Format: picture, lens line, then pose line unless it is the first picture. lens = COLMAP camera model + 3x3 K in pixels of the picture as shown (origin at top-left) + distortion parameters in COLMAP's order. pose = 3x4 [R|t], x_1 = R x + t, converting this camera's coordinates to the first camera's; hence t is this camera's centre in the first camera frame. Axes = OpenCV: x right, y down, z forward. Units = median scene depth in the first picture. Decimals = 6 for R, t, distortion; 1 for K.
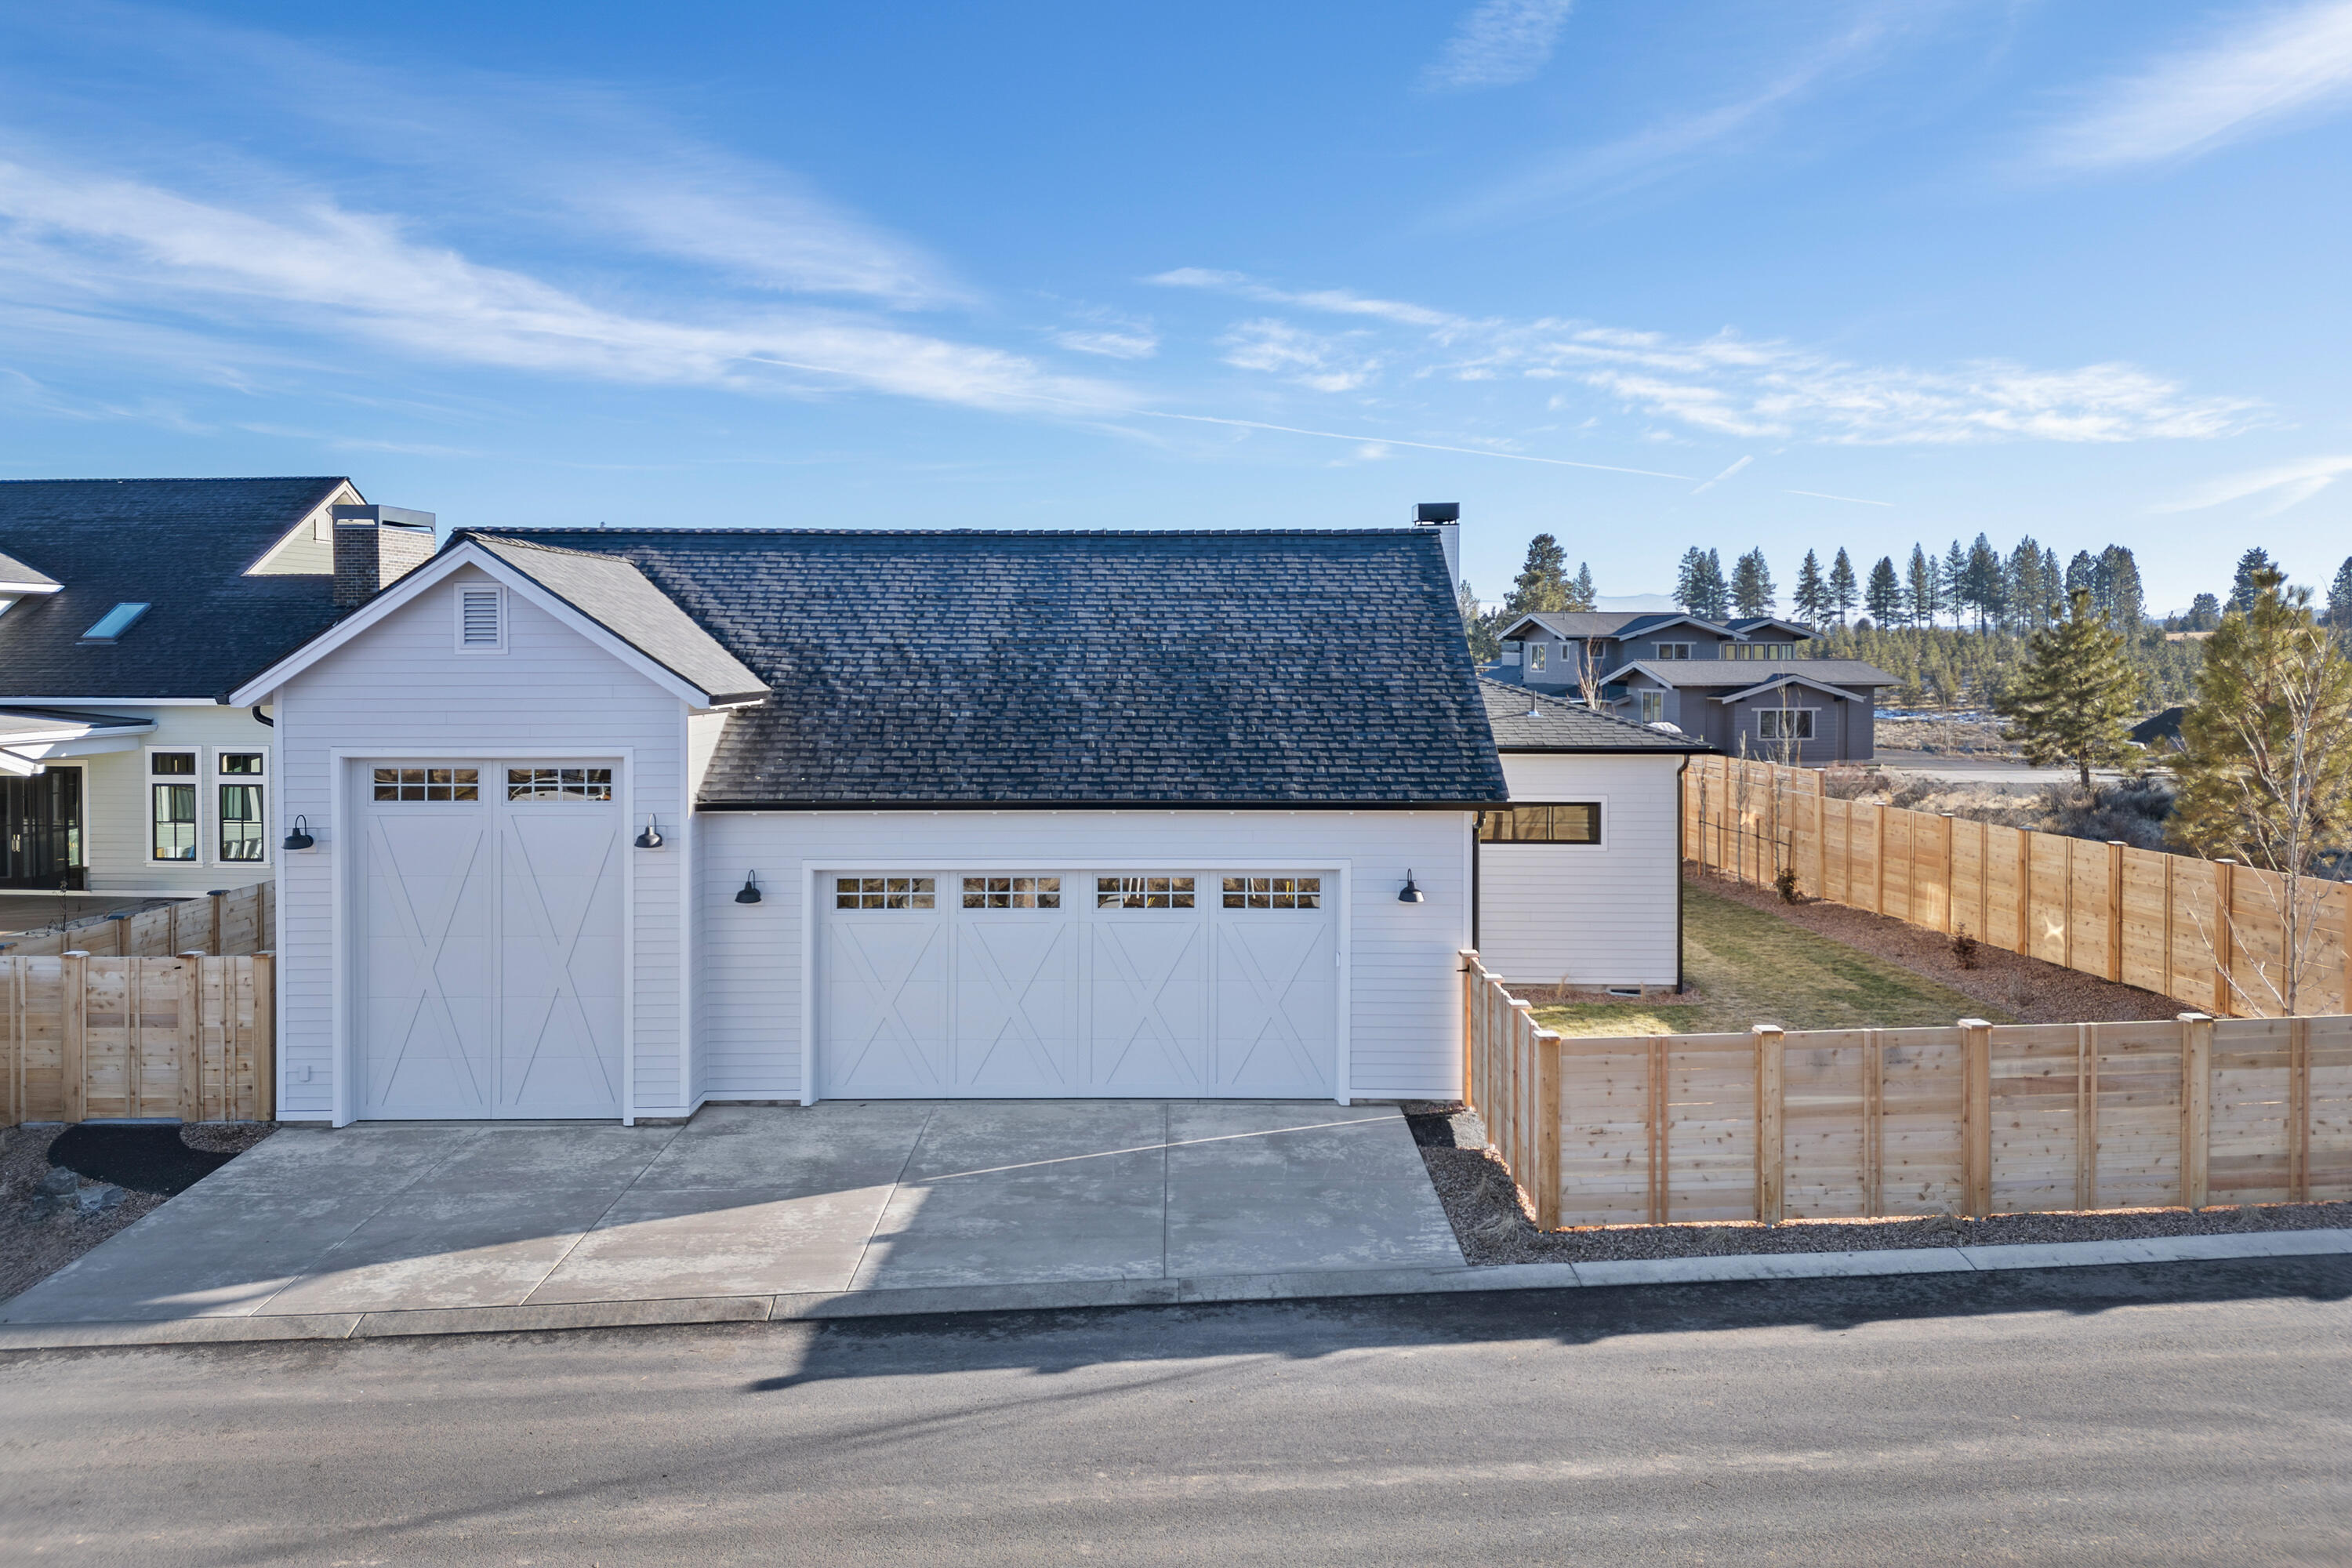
lens RADIAL K [[1612.8, 0, 1176.0], [0, 1612.8, 784.0], [0, 0, 1]] dist [0.118034, -0.149764]
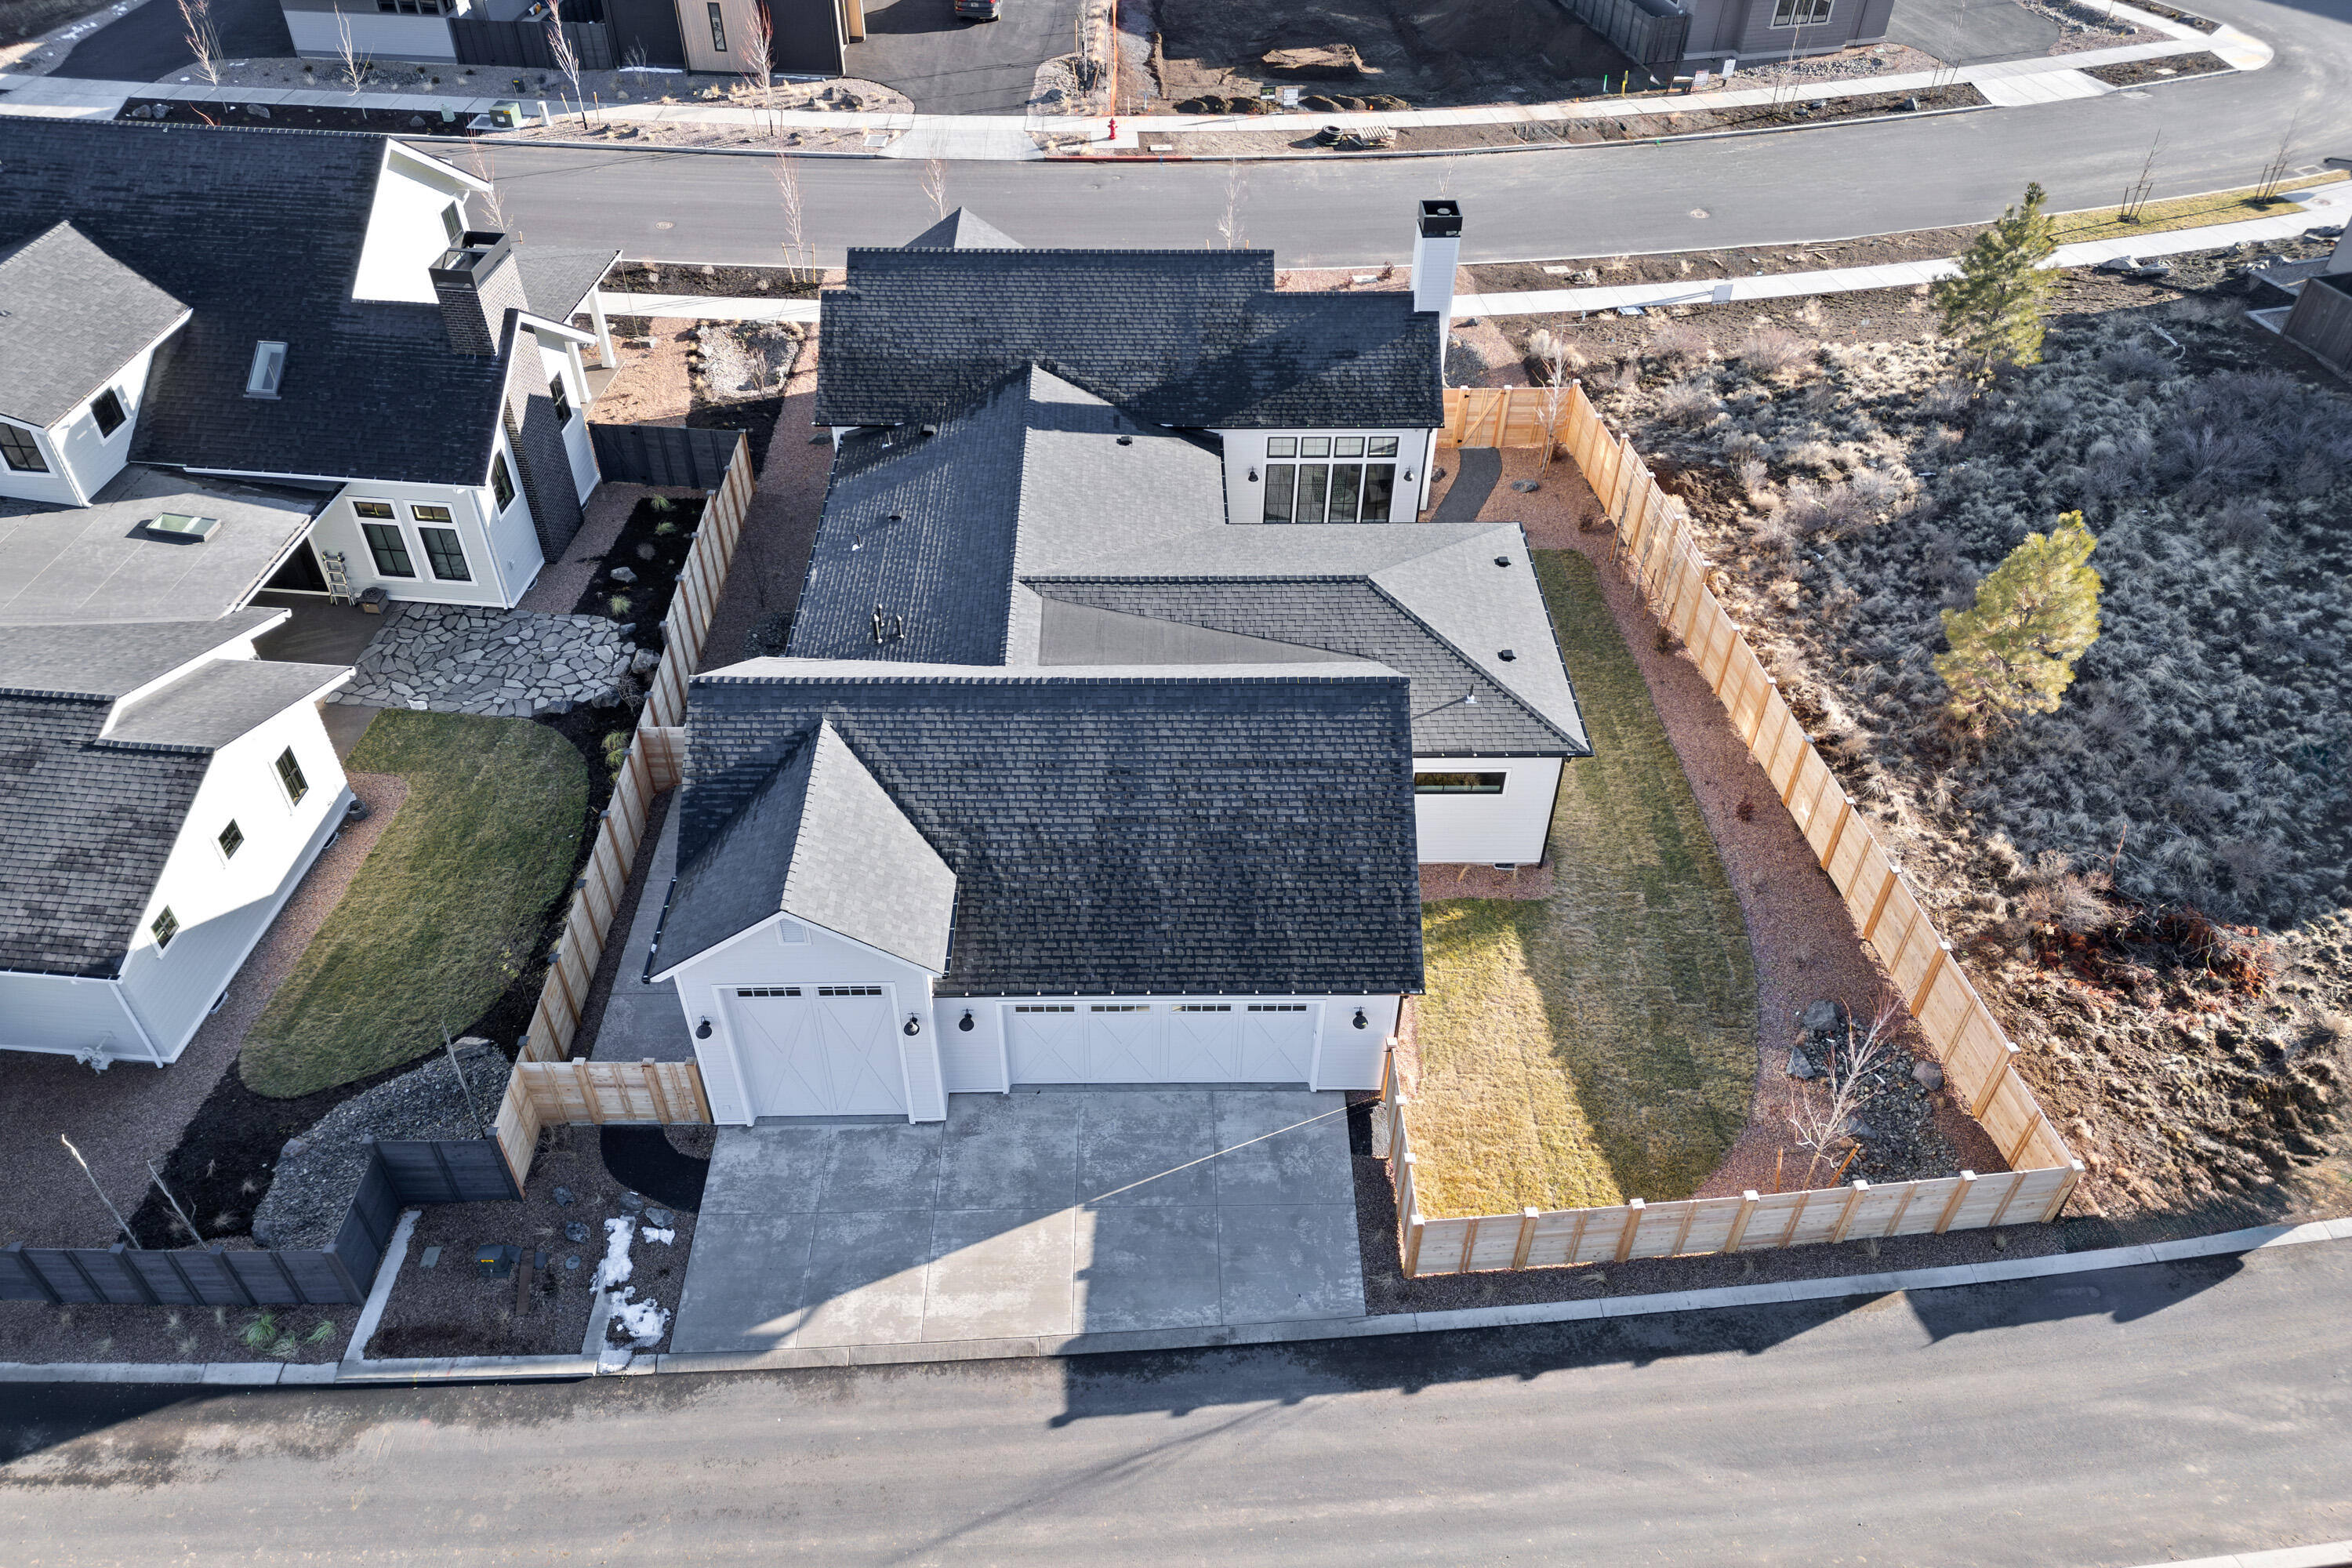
lens RADIAL K [[1612.8, 0, 1176.0], [0, 1612.8, 784.0], [0, 0, 1]] dist [0.118034, -0.149764]
pose [[0.999805, -0.006518, 0.018631, -0.089509], [-0.006799, 0.772406, 0.635092, -1.396648], [-0.018530, -0.635095, 0.772212, -0.162099]]
